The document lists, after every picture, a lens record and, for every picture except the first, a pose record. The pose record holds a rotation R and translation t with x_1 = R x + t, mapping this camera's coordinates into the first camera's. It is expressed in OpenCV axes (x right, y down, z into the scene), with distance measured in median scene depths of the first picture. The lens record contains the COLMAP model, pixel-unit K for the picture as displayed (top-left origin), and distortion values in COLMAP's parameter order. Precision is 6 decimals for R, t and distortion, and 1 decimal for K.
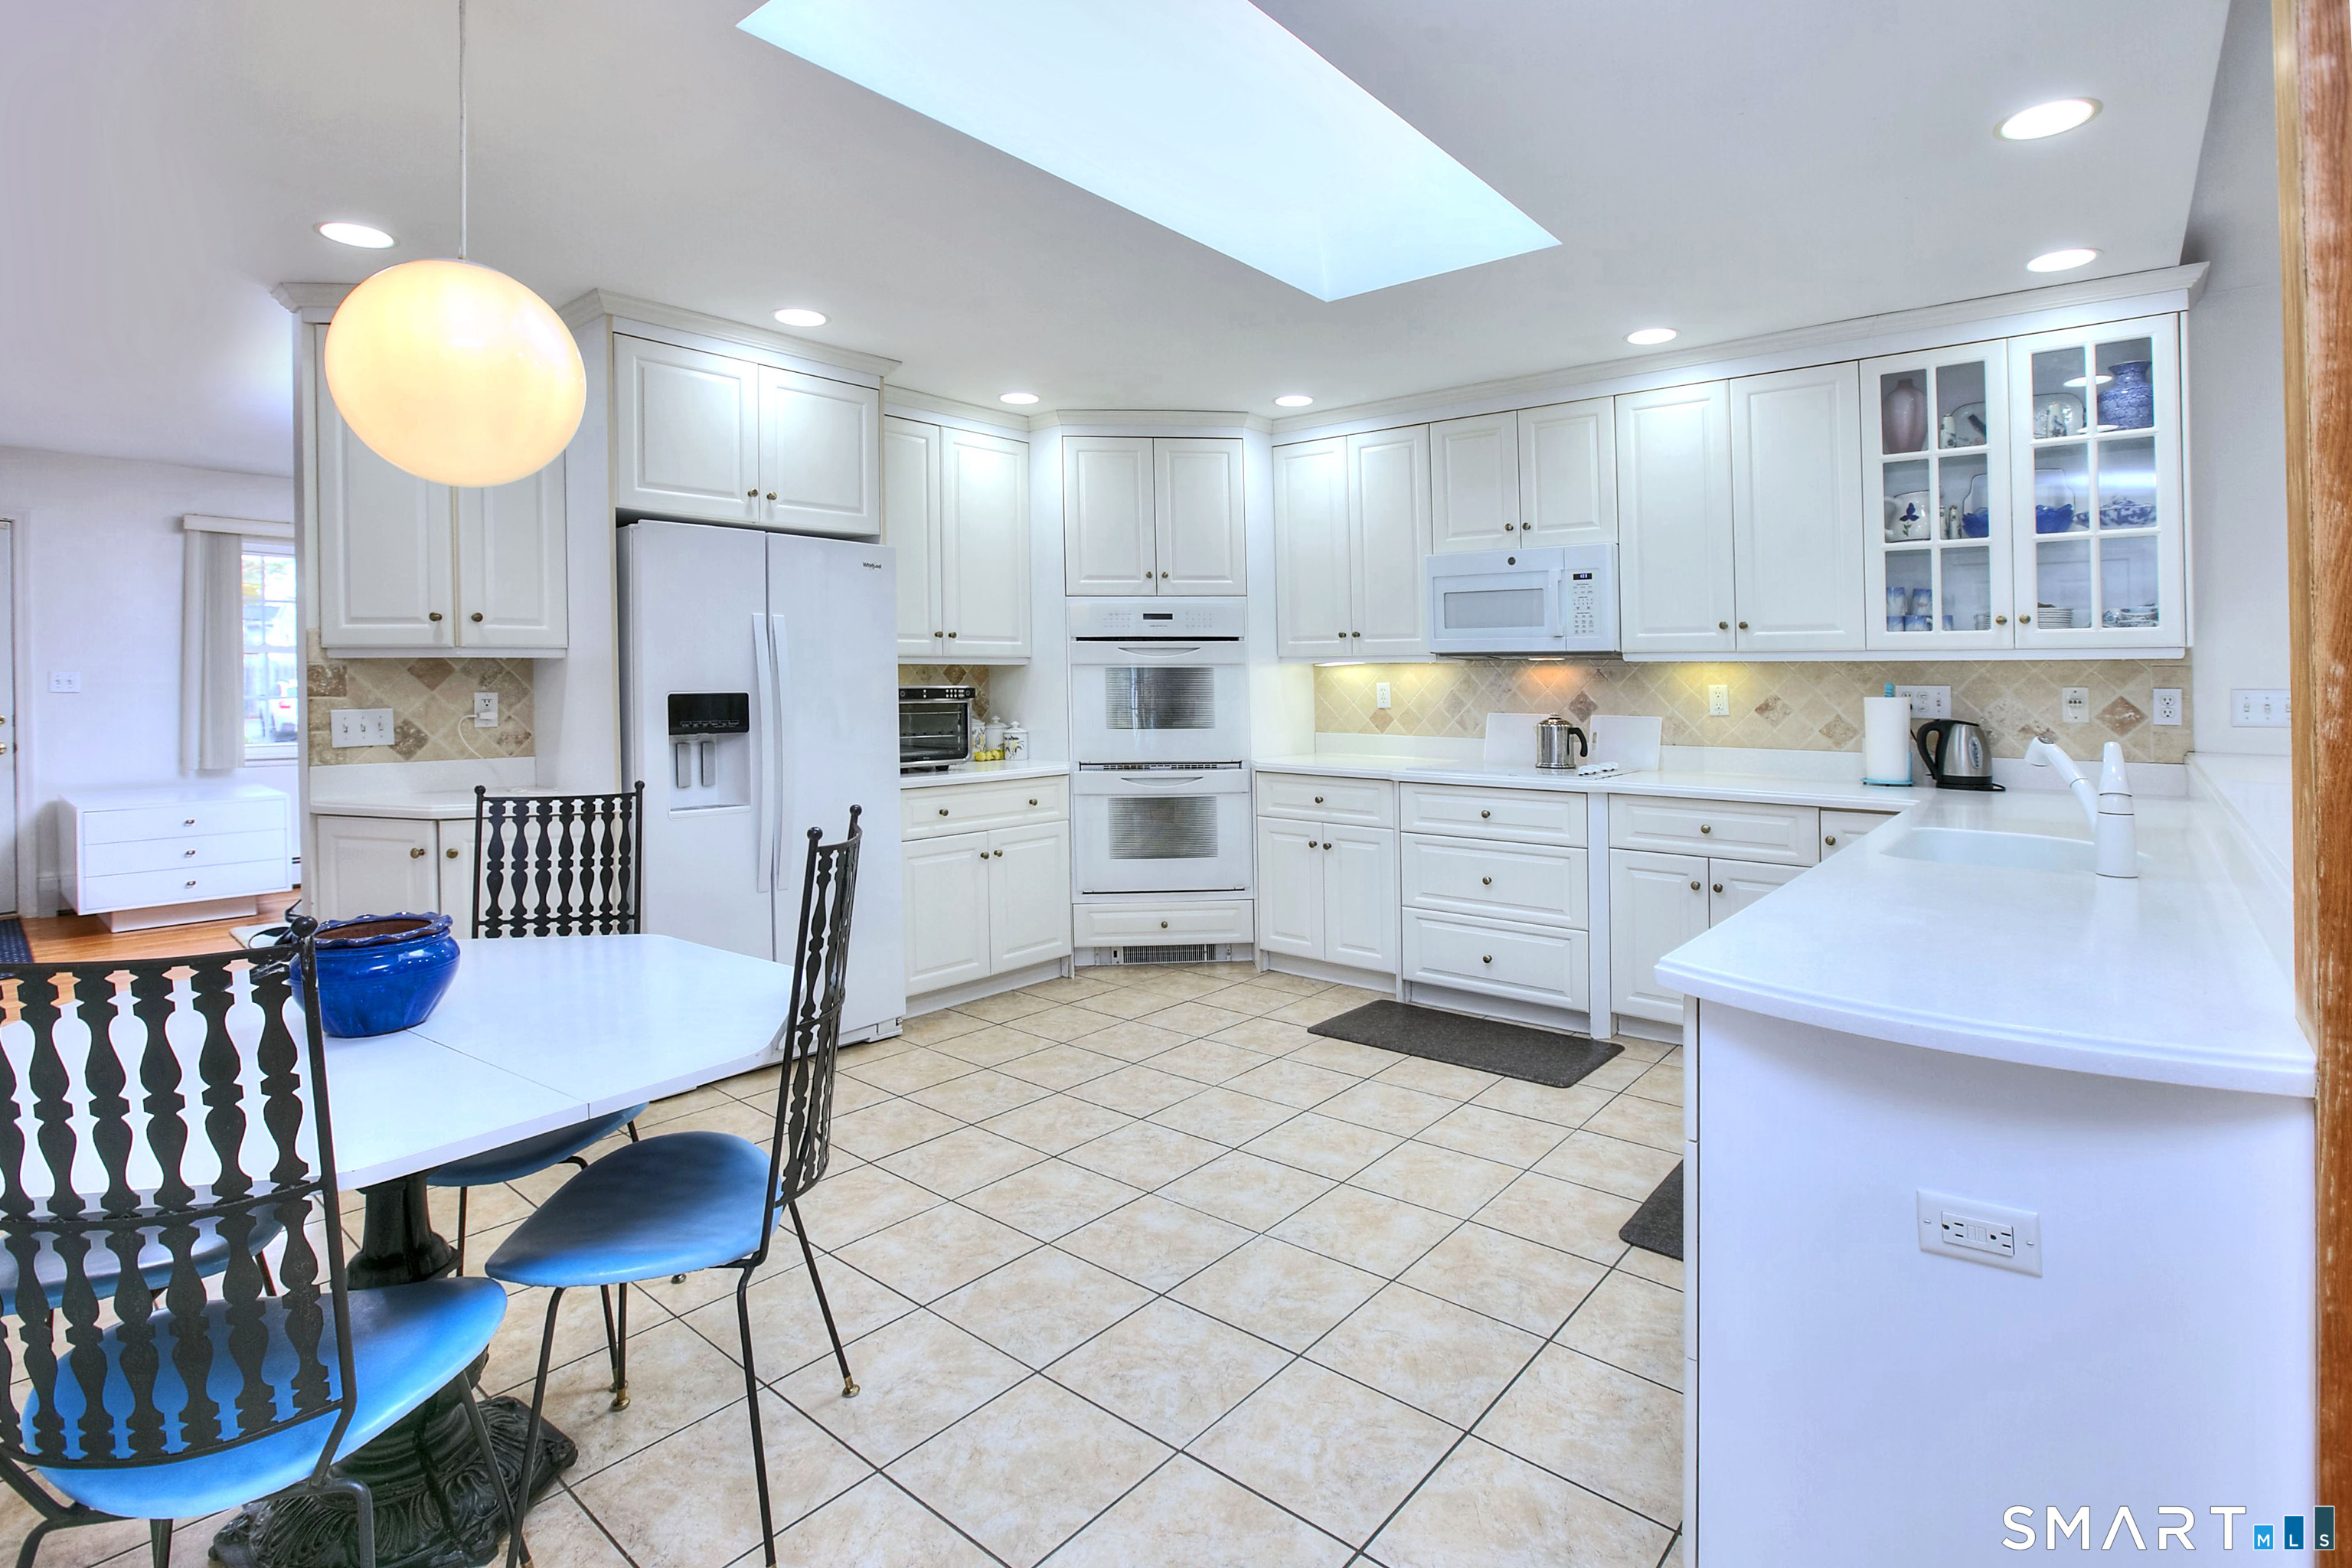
lens RADIAL K [[1142.3, 0, 1116.8], [0, 1142.3, 672.9], [0, 0, 1]] dist [-0.000855, 0.000694]
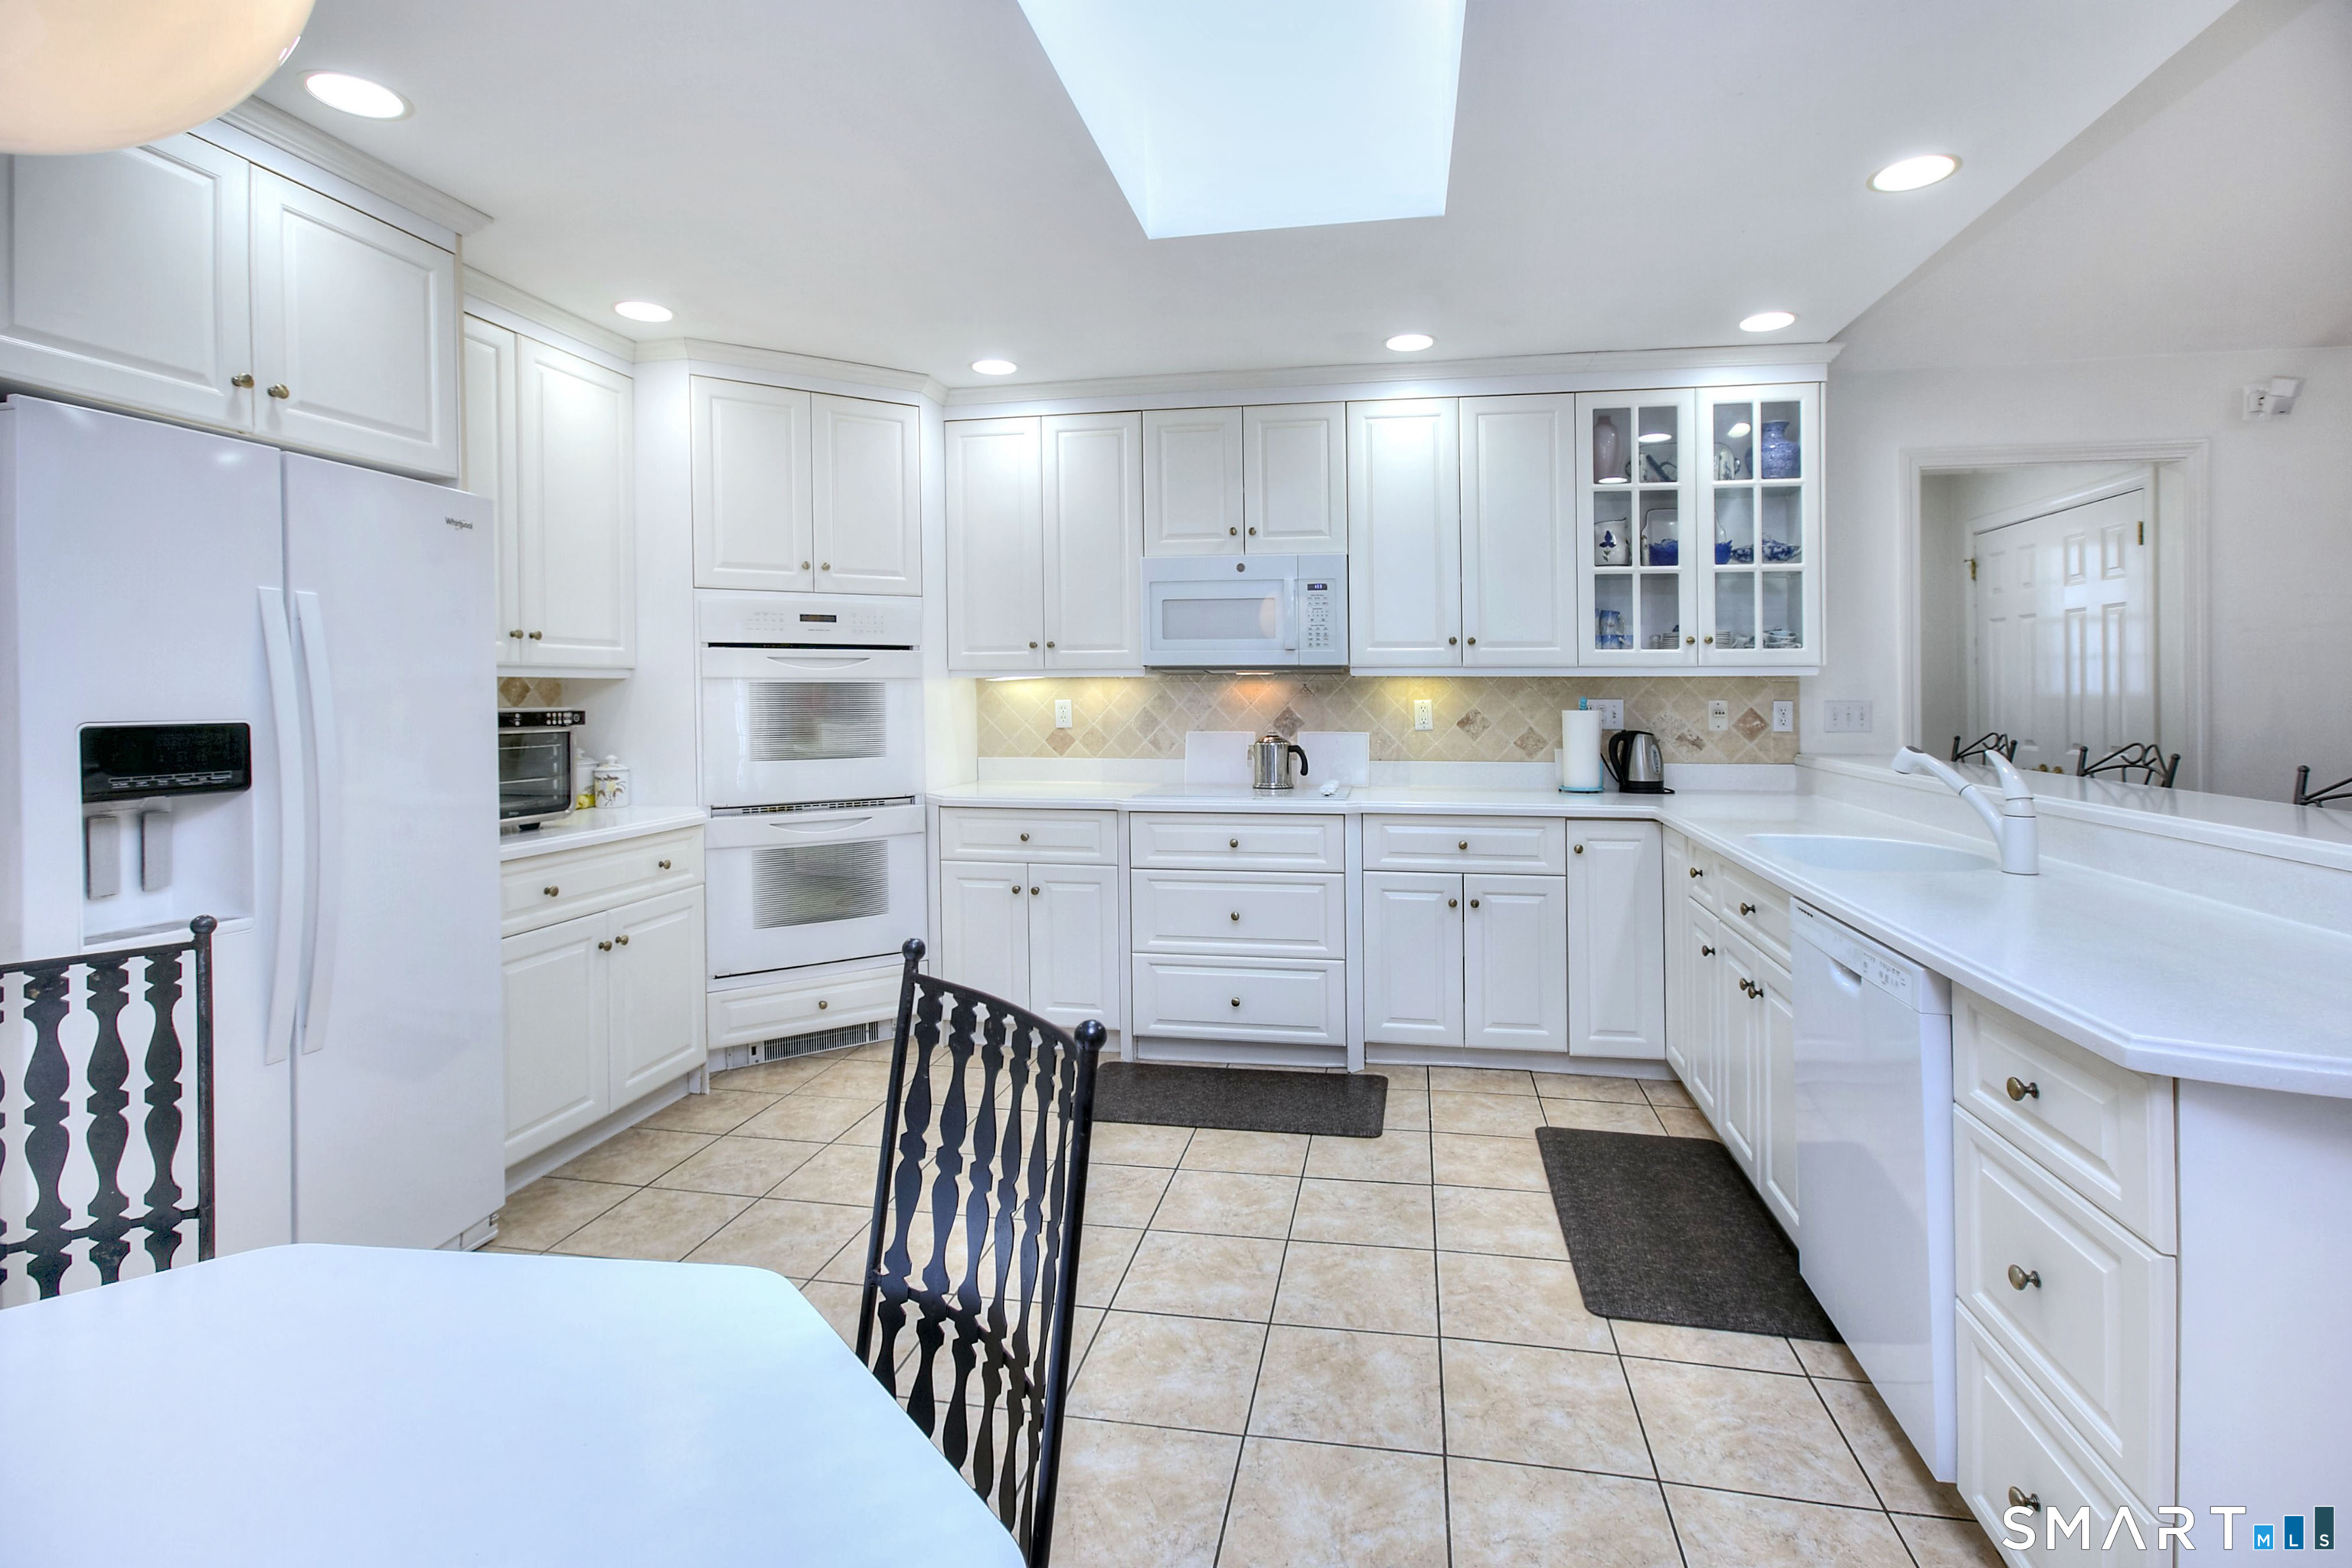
lens RADIAL K [[1150.9, 0, 1170.4], [0, 1150.9, 684.9], [0, 0, 1]] dist [-0.033297, 0.027560]
pose [[0.866875, 0.001295, 0.498523, -0.192445], [0.000828, 0.999992, -0.004036, 0.001209], [-0.498524, 0.003912, 0.866867, 0.248402]]
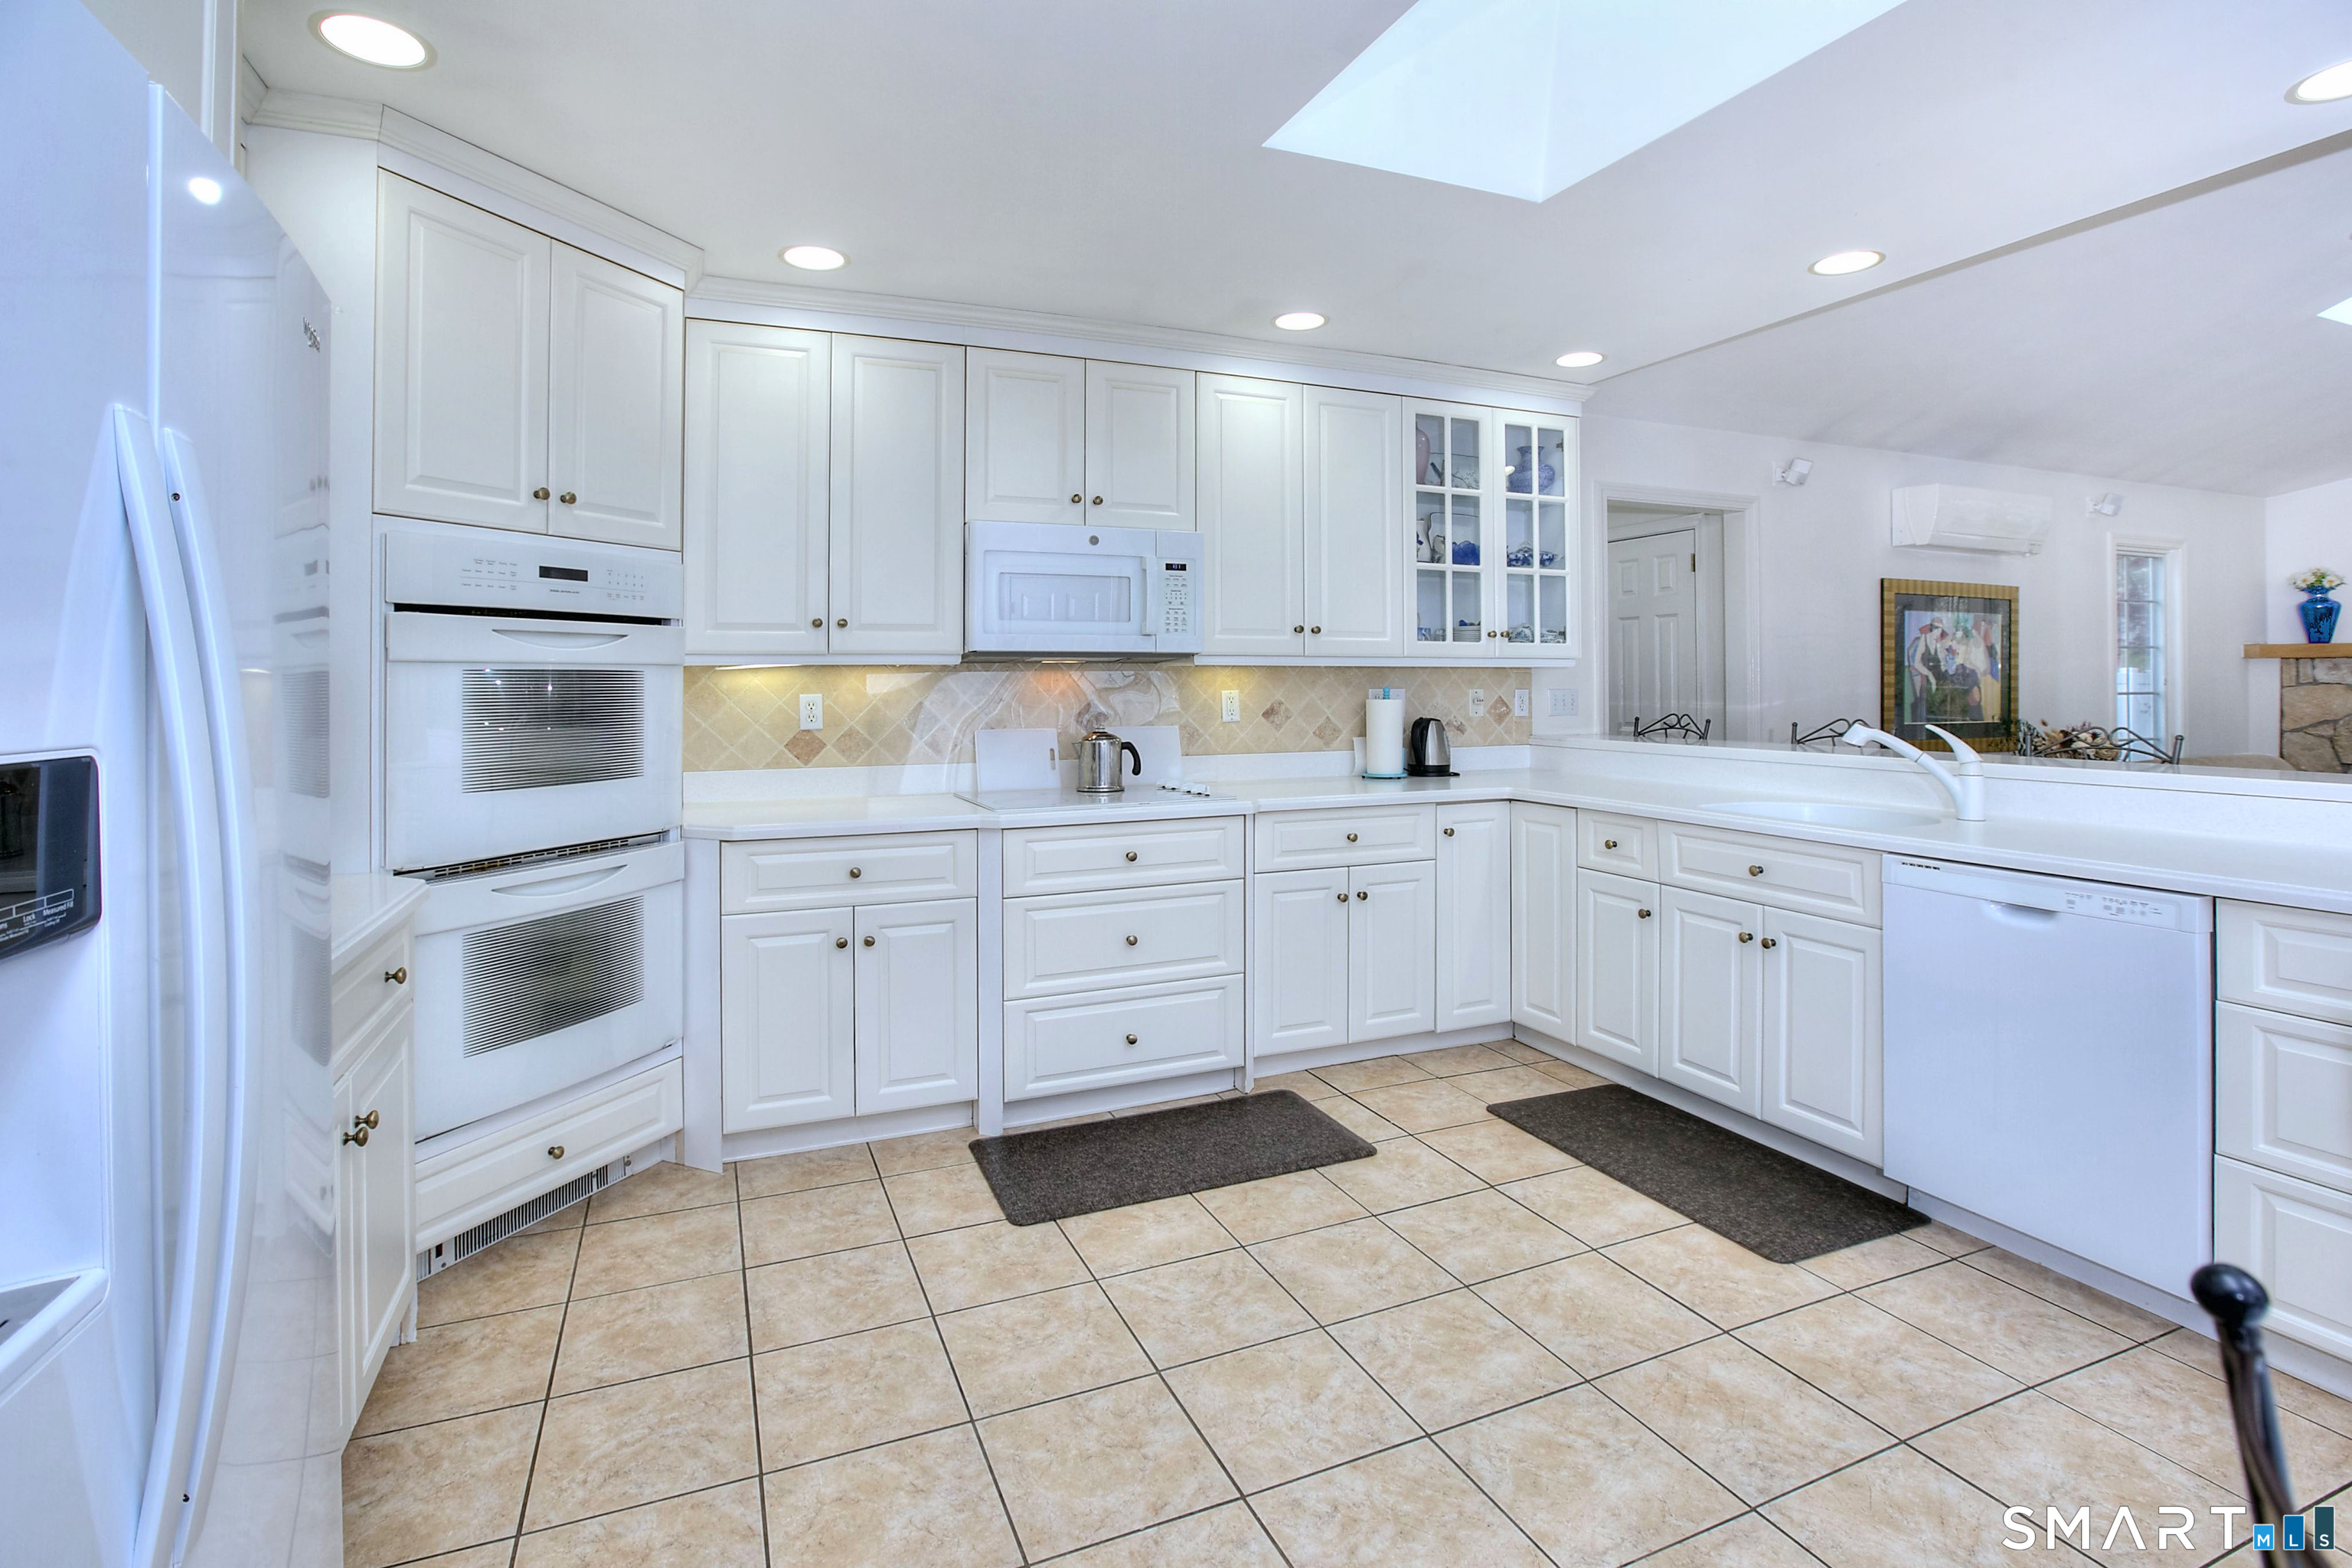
lens RADIAL K [[1144.6, 0, 1184.8], [0, 1144.6, 656.8], [0, 0, 1]] dist [-0.039022, 0.012780]
pose [[0.425081, 0.018339, 0.904970, -0.411380], [0.003420, 0.999755, -0.021866, 0.003051], [-0.905149, 0.012390, 0.424914, 0.676892]]
